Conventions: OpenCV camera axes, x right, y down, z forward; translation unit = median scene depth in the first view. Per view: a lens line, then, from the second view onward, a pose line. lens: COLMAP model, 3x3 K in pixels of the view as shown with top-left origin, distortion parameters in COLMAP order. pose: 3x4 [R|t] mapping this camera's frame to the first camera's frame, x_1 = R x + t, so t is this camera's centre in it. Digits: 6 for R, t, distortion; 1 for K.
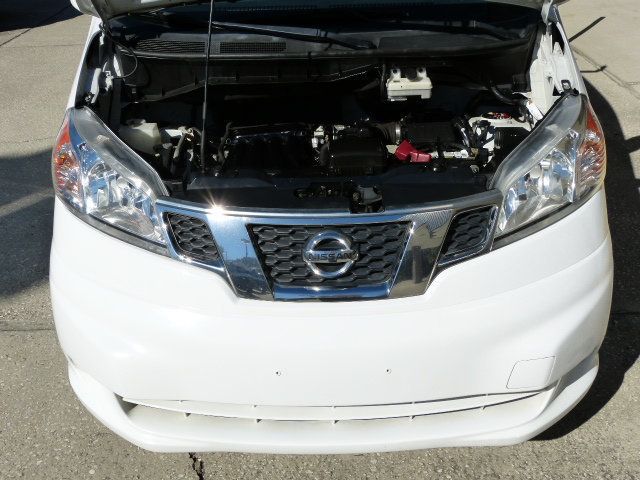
lens RADIAL K [[747.5, 0, 317.3], [0, 747.5, 237.9], [0, 0, 1]] dist [-0.032914, 0.000000]
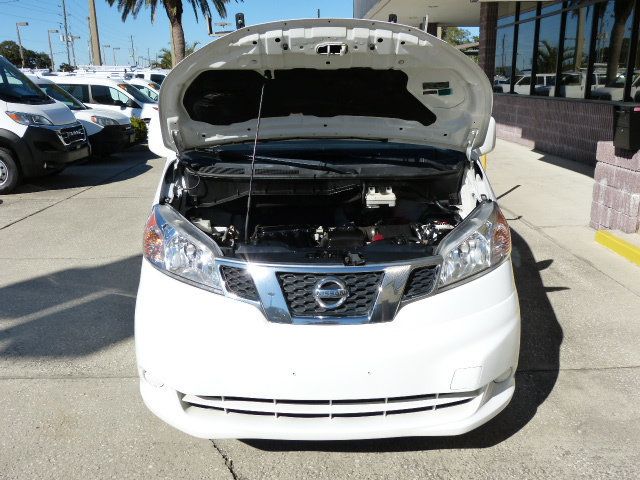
lens RADIAL K [[610.4, 0, 317.5], [0, 610.4, 240.7], [0, 0, 1]] dist [-0.039103, 0.000000]
pose [[0.999536, 0.018254, 0.024371, -0.033035], [-0.012608, 0.976658, -0.214428, 0.146343], [-0.027717, 0.214022, 0.976436, -0.179786]]
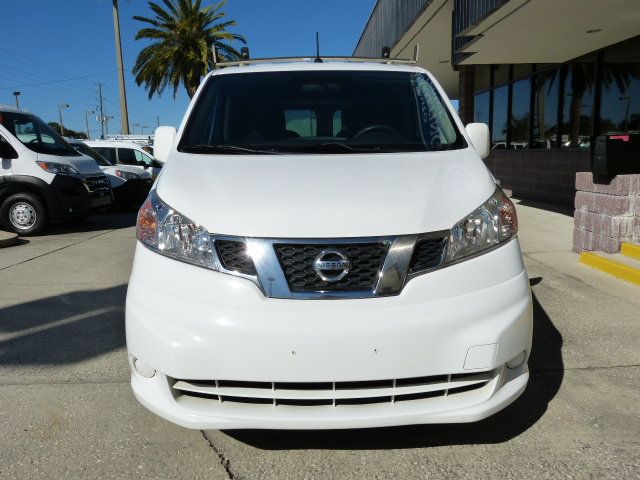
lens RADIAL K [[533.6, 0, 322.8], [0, 533.6, 239.3], [0, 0, 1]] dist [-0.039054, 0.011586]
pose [[0.999548, 0.008924, 0.028710, -0.024167], [0.000644, 0.948363, -0.317187, 0.235399], [-0.030058, 0.317063, 0.947928, 0.021518]]
